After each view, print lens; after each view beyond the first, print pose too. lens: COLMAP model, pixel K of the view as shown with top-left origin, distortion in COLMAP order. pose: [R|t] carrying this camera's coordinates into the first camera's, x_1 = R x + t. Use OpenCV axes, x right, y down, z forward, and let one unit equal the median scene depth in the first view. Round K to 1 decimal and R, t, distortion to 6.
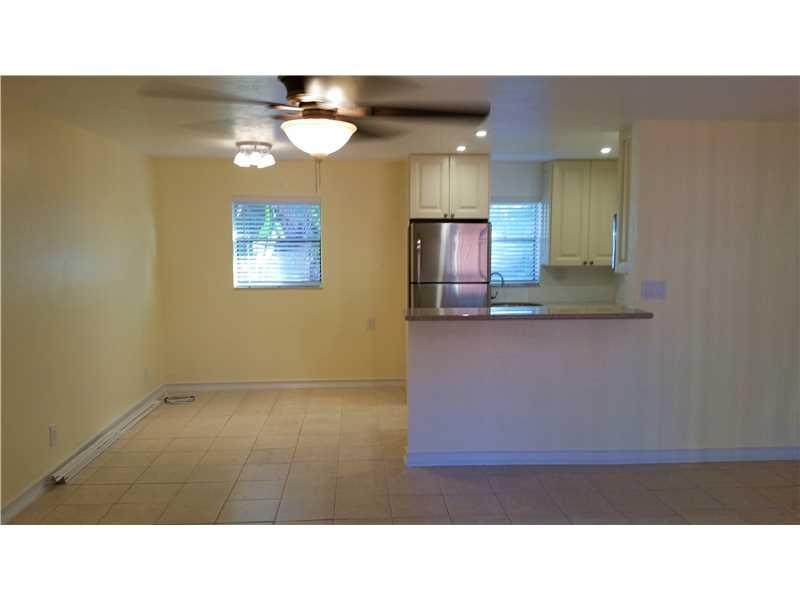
lens RADIAL K [[648.9, 0, 396.0], [0, 648.9, 293.7], [0, 0, 1]] dist [0.273809, -0.605487]
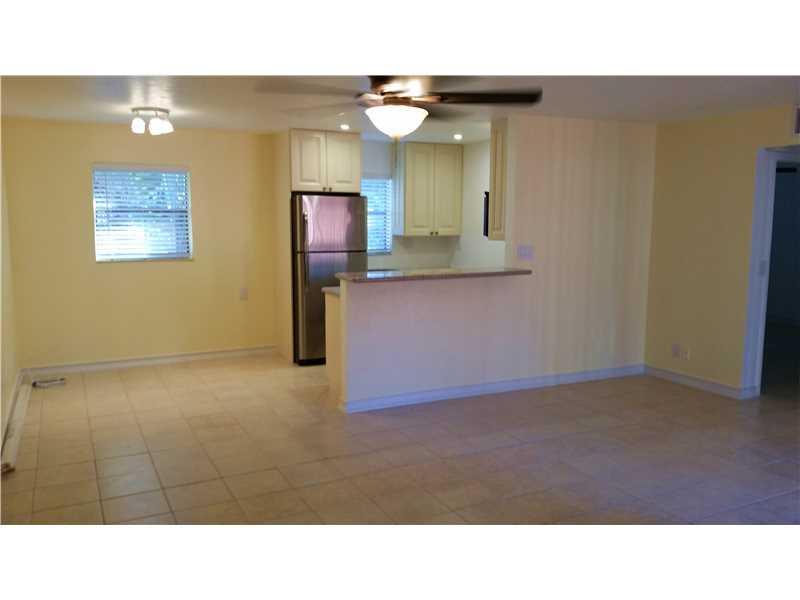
lens RADIAL K [[648.9, 0, 396.0], [0, 648.9, 293.7], [0, 0, 1]] dist [0.273809, -0.605487]
pose [[0.920215, -0.044239, 0.388905, -0.238585], [0.028880, 0.998558, 0.045255, 0.006707], [-0.390346, -0.030413, 0.920166, -0.039781]]
